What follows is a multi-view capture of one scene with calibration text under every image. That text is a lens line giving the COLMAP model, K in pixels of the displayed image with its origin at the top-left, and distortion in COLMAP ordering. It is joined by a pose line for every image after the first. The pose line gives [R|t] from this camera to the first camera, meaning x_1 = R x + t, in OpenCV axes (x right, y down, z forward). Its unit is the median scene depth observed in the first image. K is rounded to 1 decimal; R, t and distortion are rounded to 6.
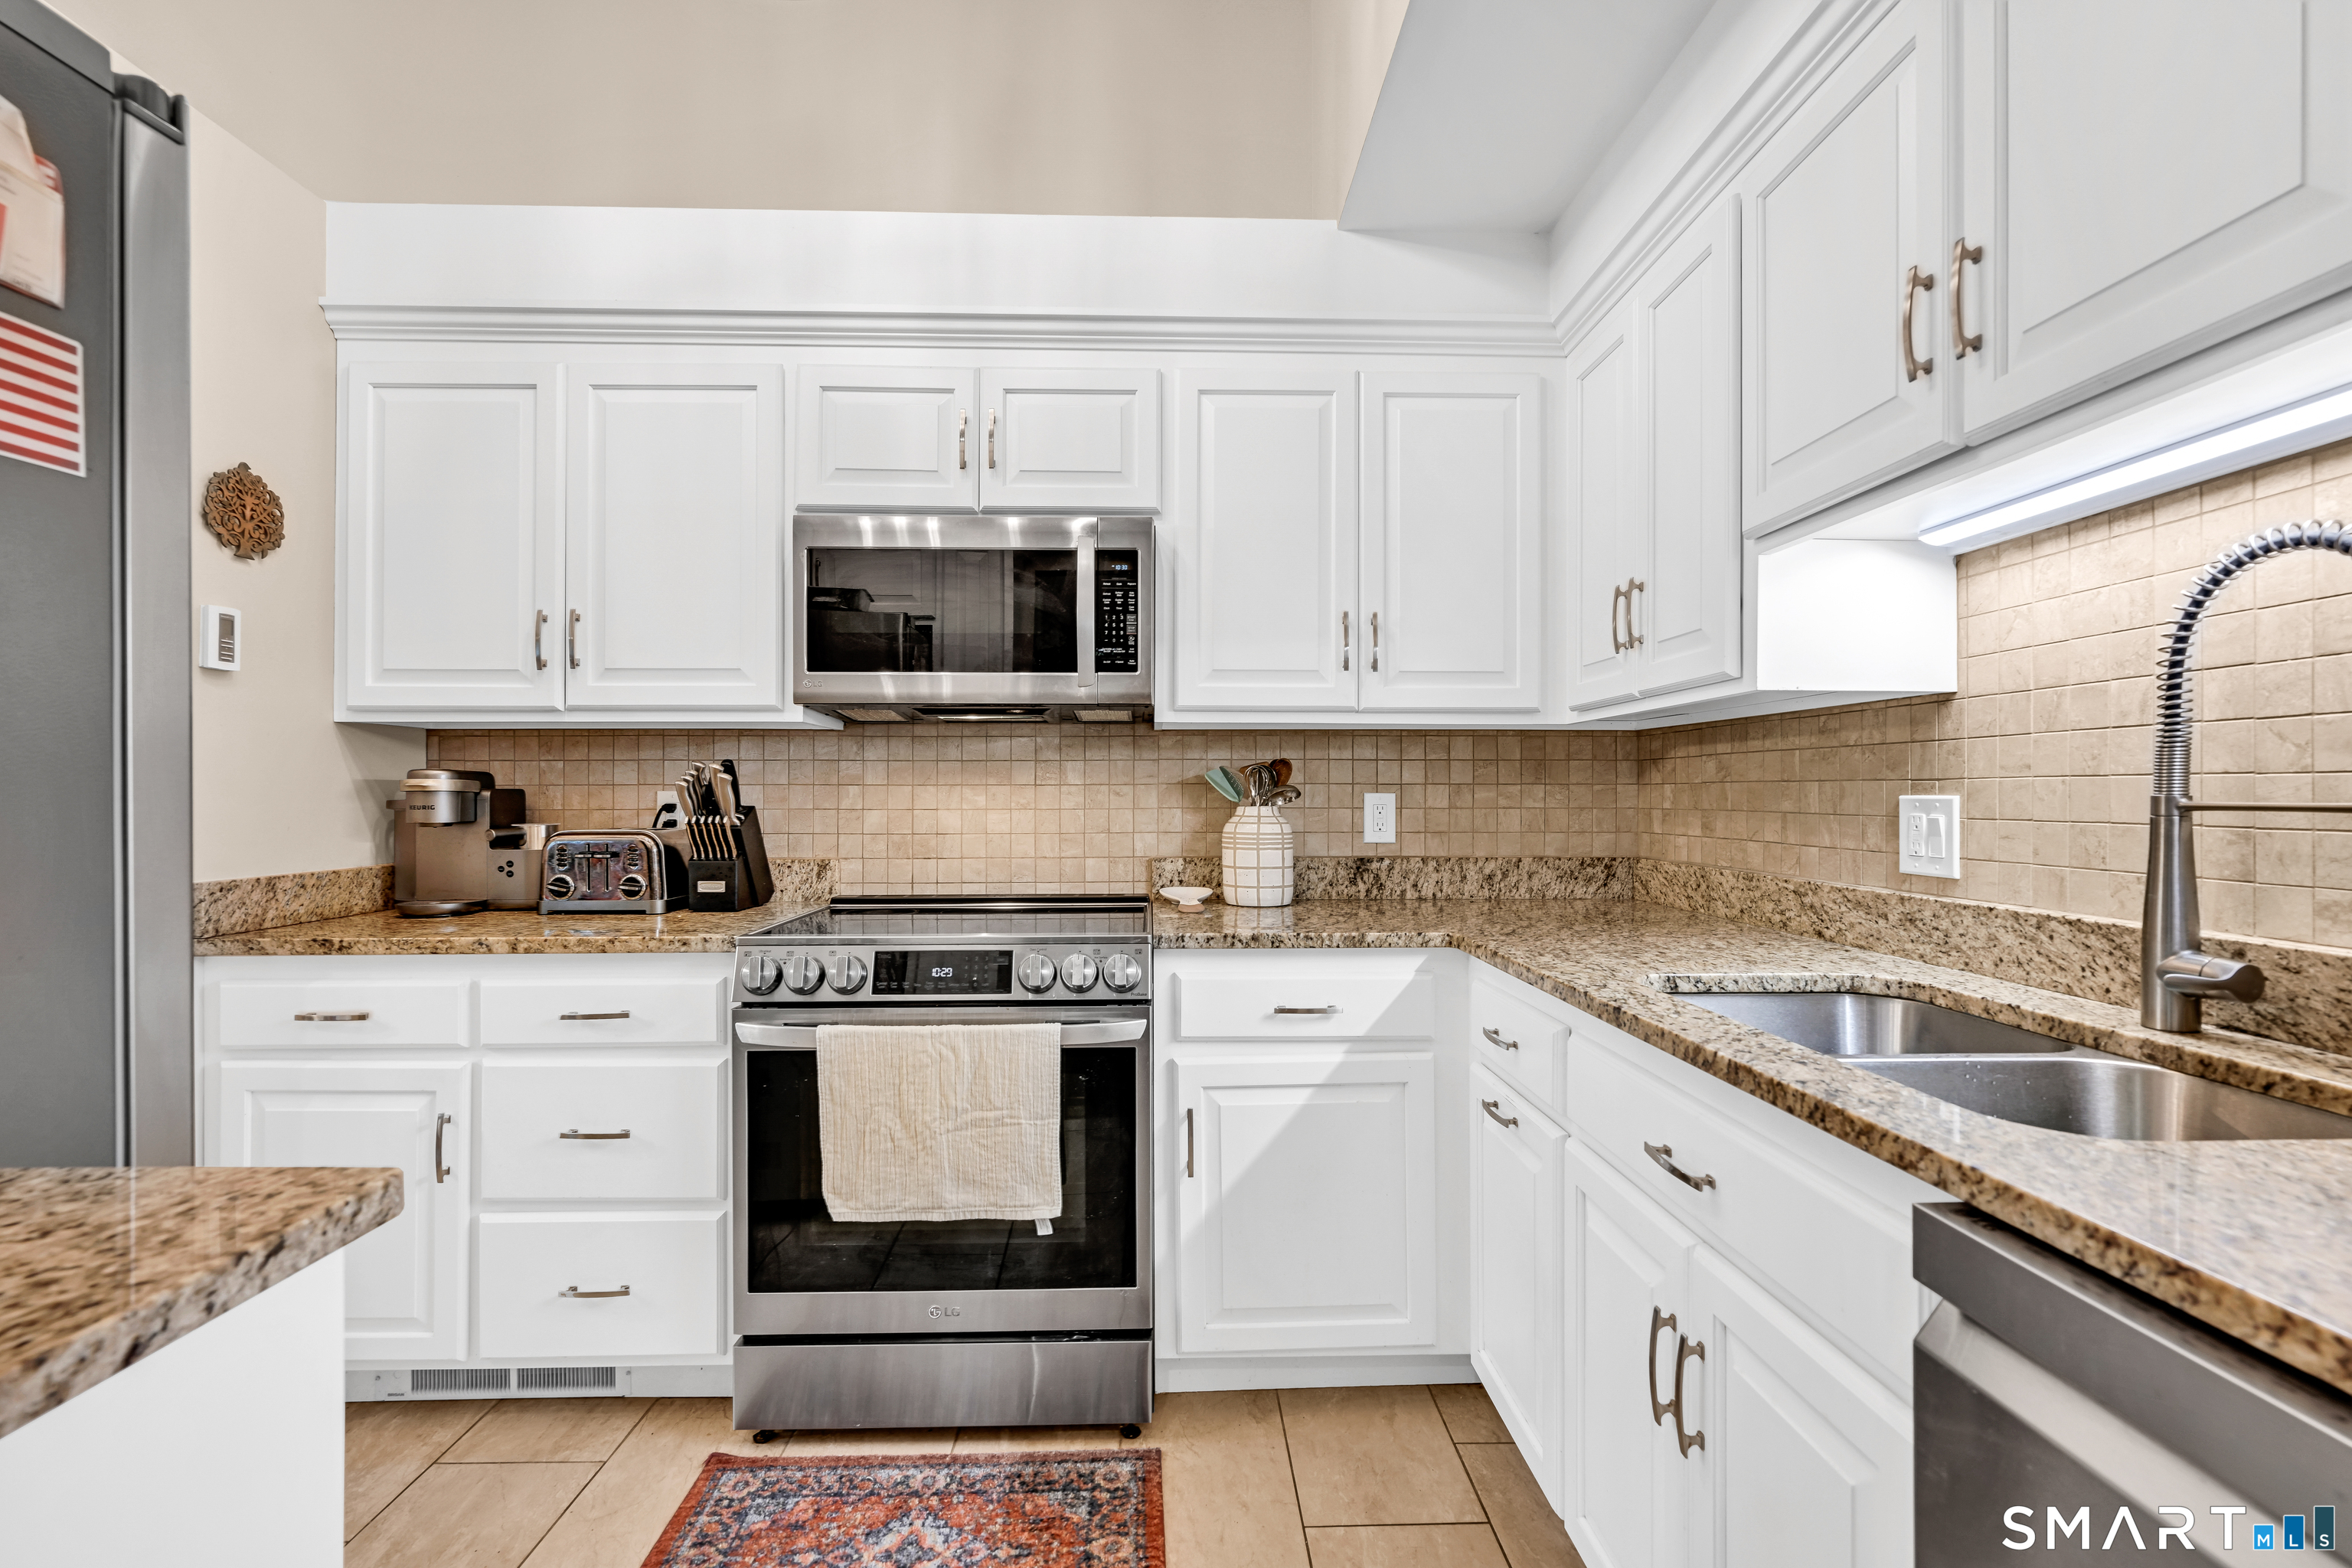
lens RADIAL K [[1081.8, 0, 1169.1], [0, 1081.8, 785.7], [0, 0, 1]] dist [-0.000316, 0.000022]
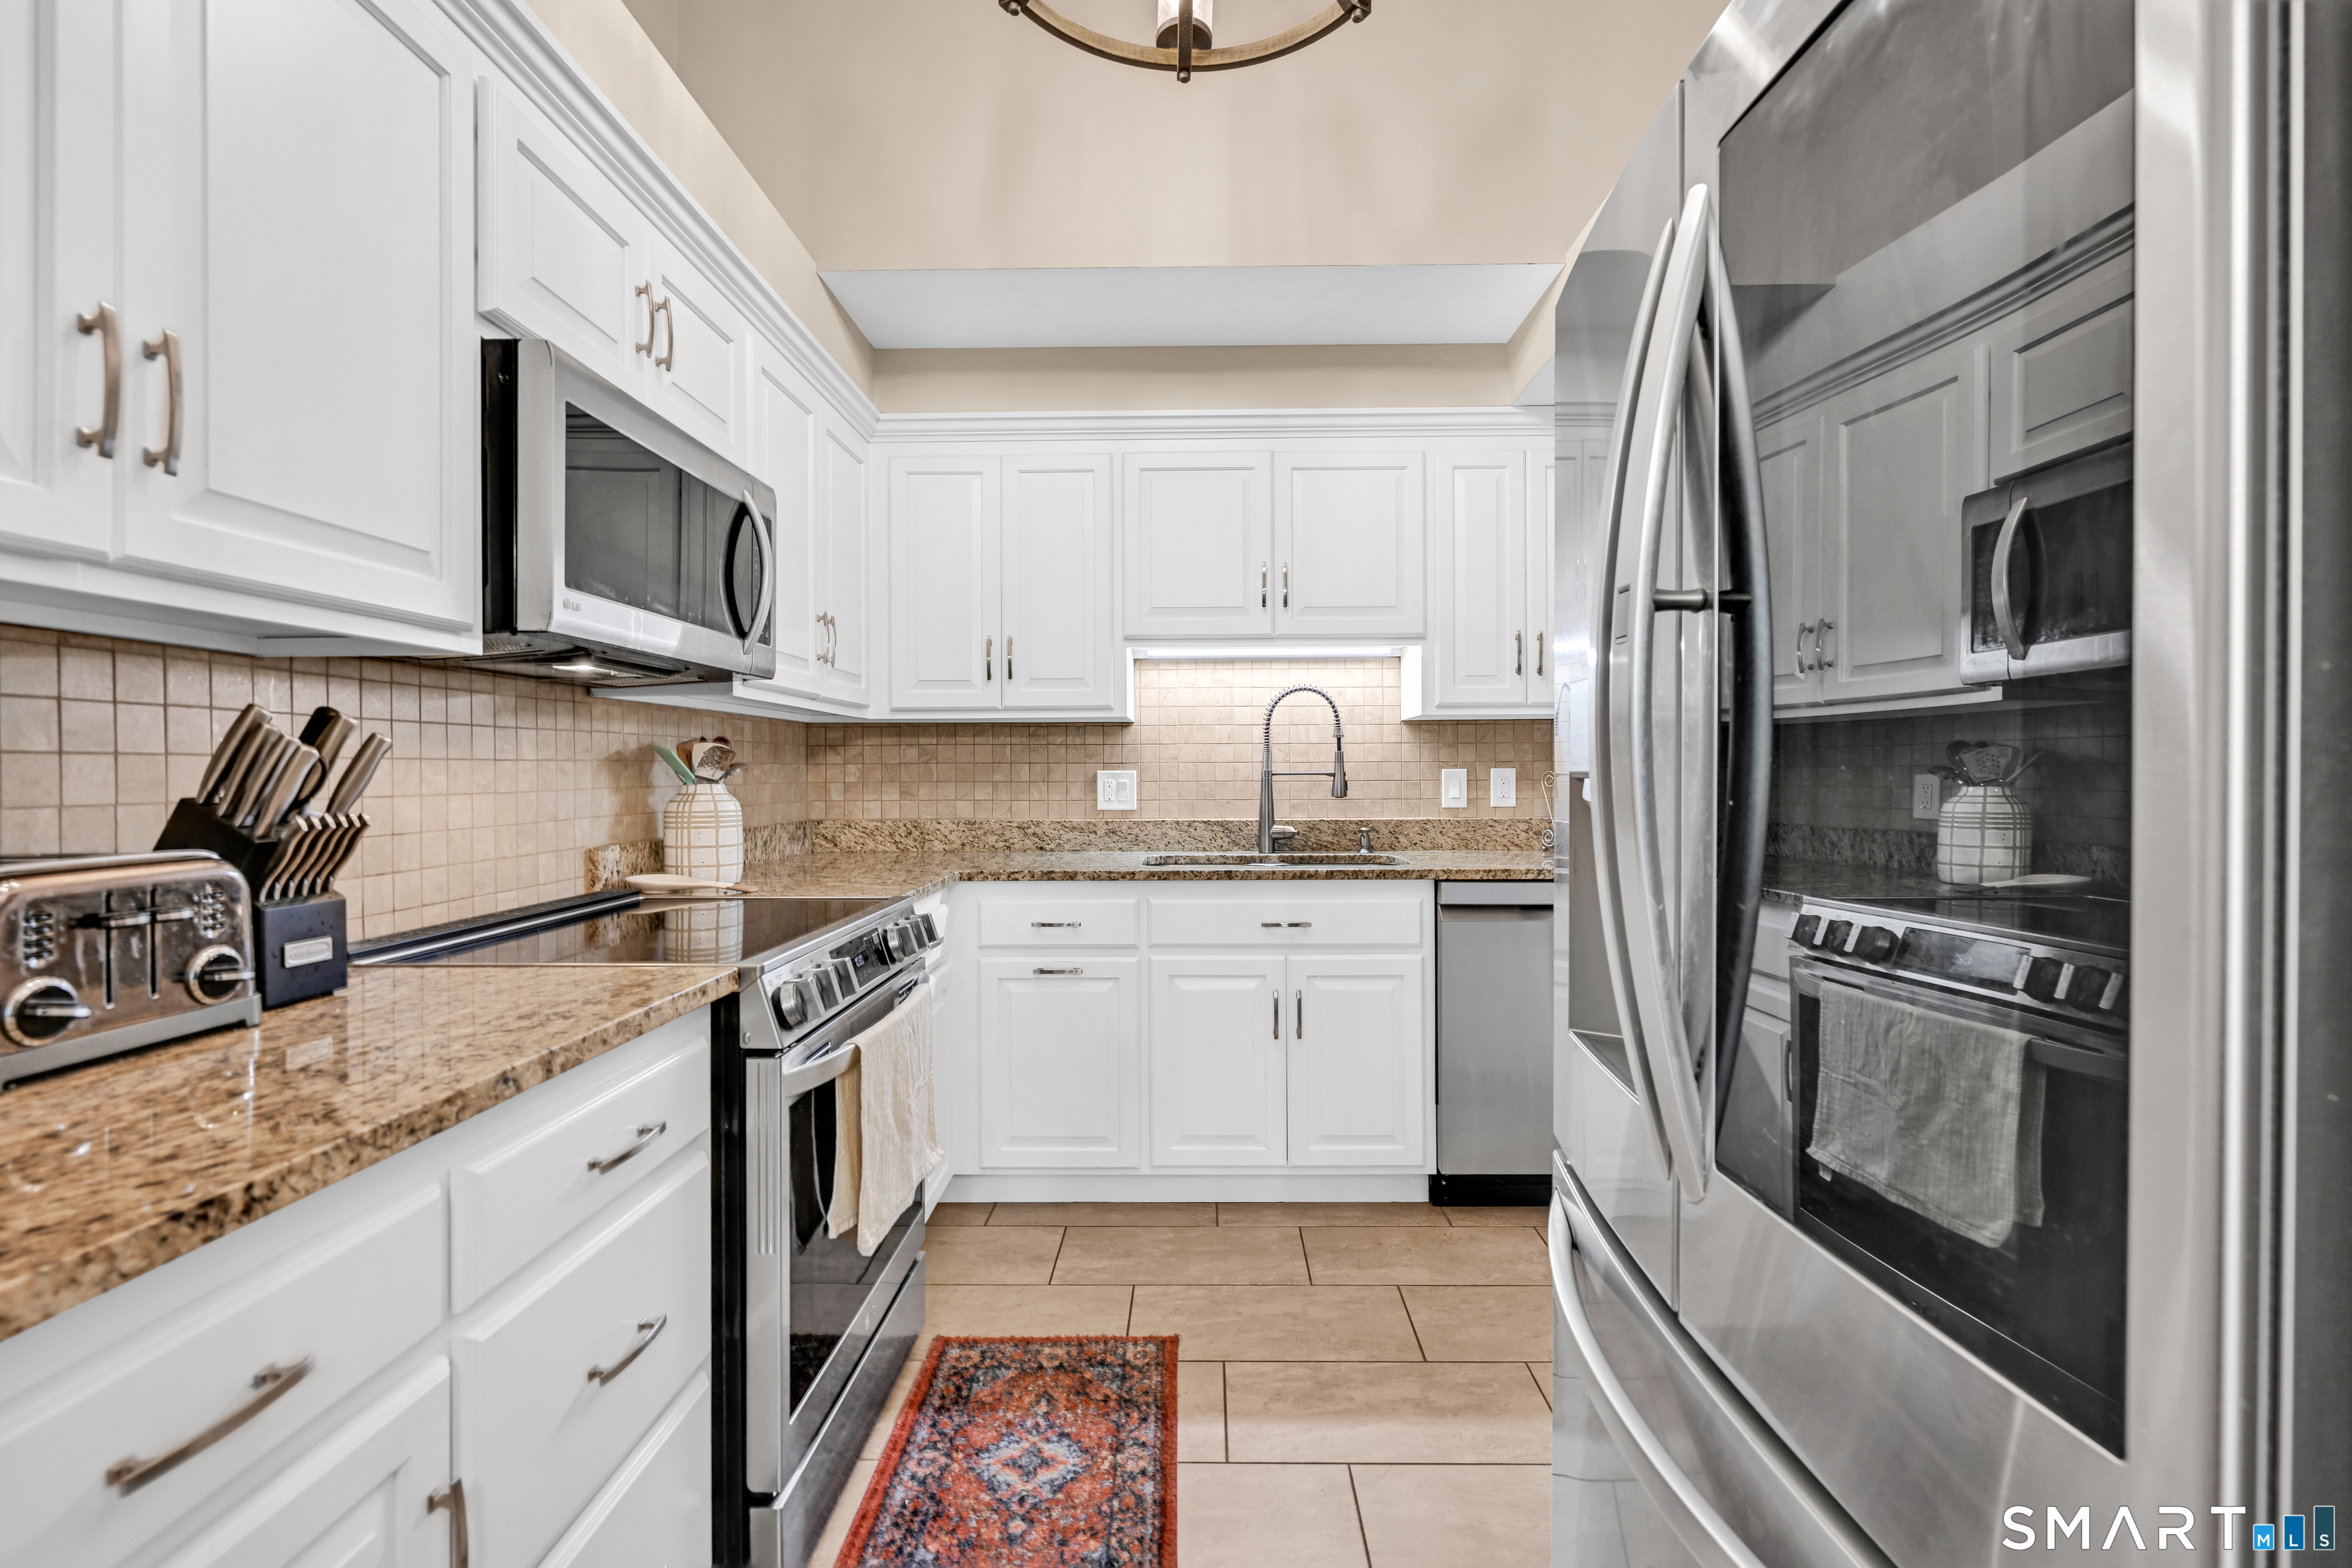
lens RADIAL K [[1081.8, 0, 1168.7], [0, 1081.8, 778.3], [0, 0, 1]] dist [-0.000316, 0.000022]
pose [[0.026412, -0.006287, 0.999631, -1.175378], [-0.002041, 0.999978, 0.006343, 0.008816], [-0.999649, -0.002208, 0.026399, 0.733970]]
